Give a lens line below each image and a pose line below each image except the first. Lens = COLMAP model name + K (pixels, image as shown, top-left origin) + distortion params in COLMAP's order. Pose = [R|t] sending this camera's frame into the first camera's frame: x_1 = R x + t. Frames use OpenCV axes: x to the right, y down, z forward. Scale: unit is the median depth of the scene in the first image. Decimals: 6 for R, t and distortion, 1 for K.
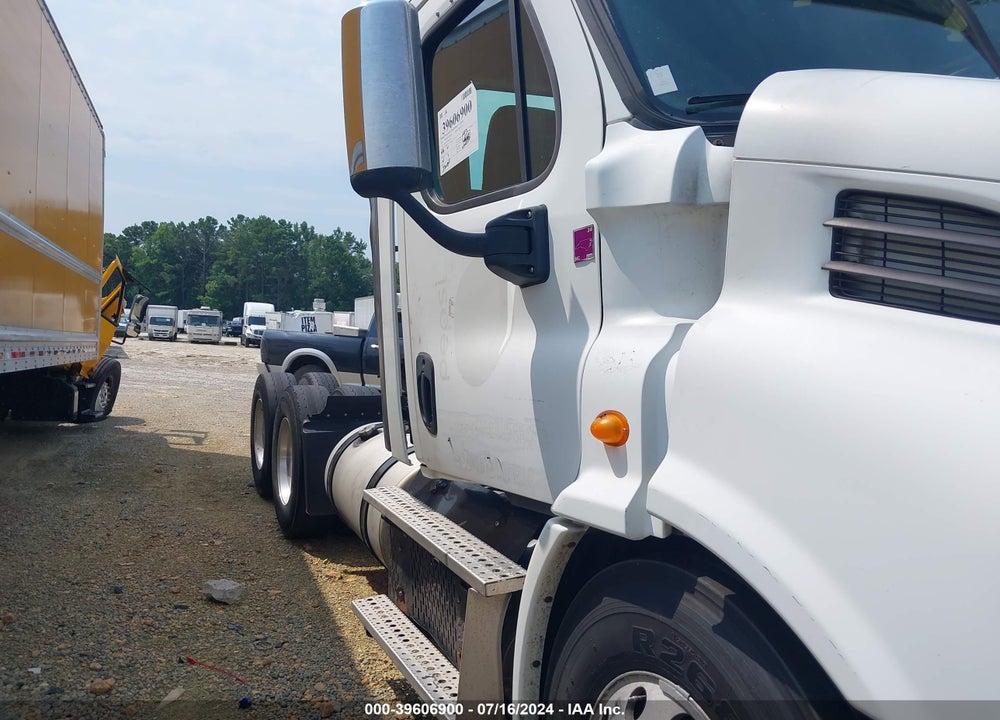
lens RADIAL K [[791.8, 0, 510.8], [0, 791.8, 361.8], [0, 0, 1]] dist [0.043206, -0.091965]
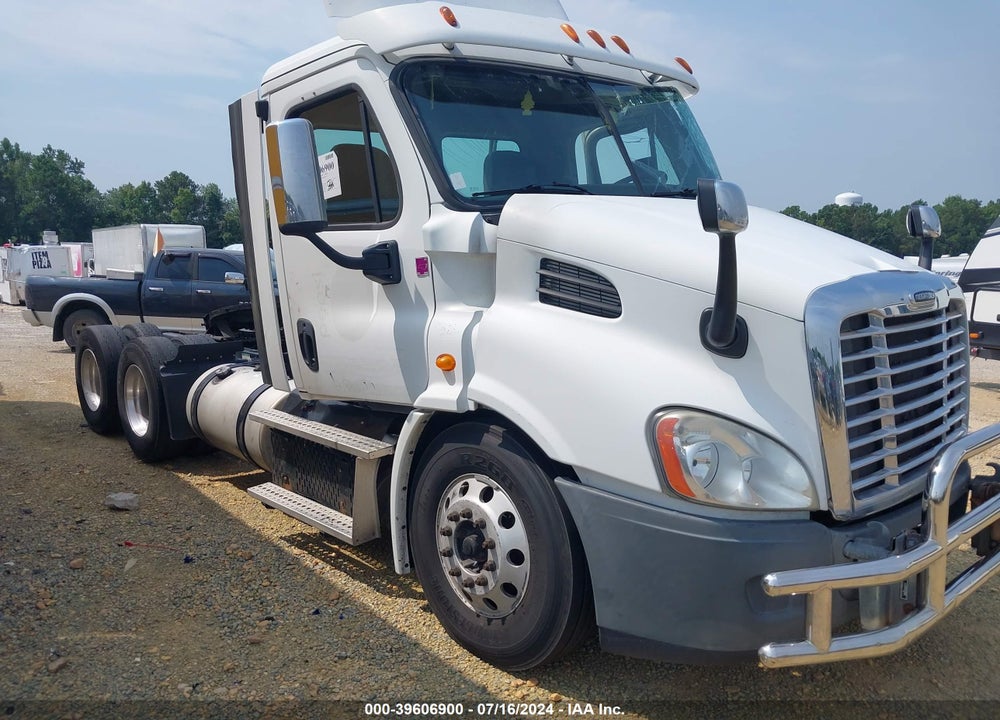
lens RADIAL K [[791.8, 0, 510.8], [0, 791.8, 361.8], [0, 0, 1]] dist [0.043206, -0.091965]
pose [[0.952019, -0.068038, 0.298379, -0.276233], [0.037687, 0.993617, 0.106323, -0.110428], [-0.303708, -0.089977, 0.948507, -0.852690]]
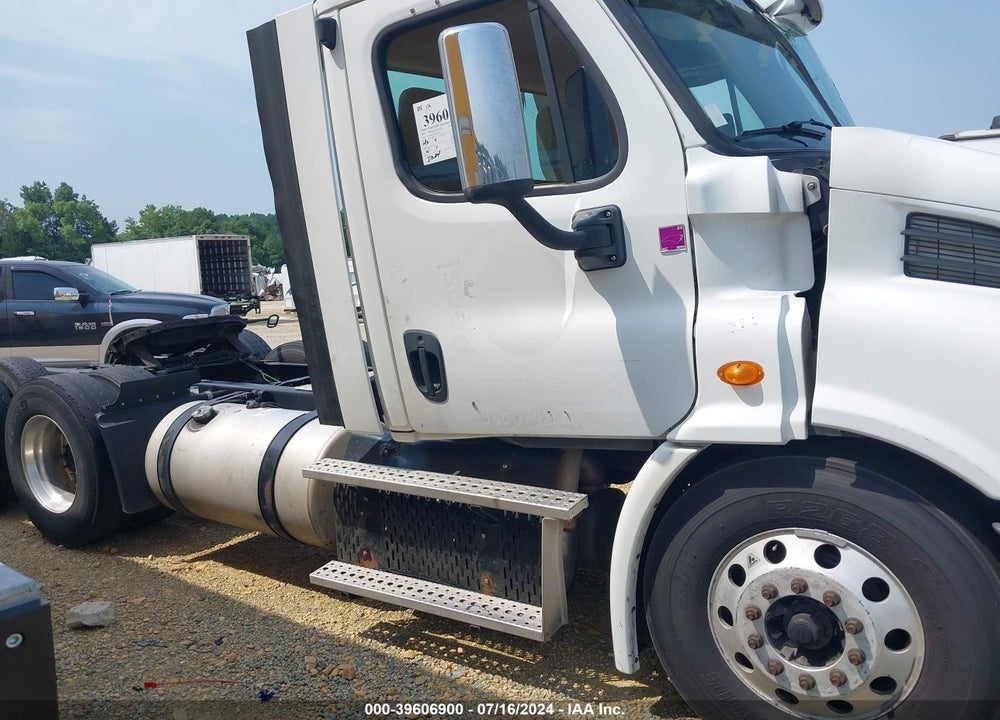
lens RADIAL K [[791.8, 0, 510.8], [0, 791.8, 361.8], [0, 0, 1]] dist [0.043206, -0.091965]
pose [[0.840452, -0.146368, 0.521744, -0.823335], [0.093672, 0.987578, 0.126160, -0.133153], [-0.533728, -0.057159, 0.843722, 0.013212]]
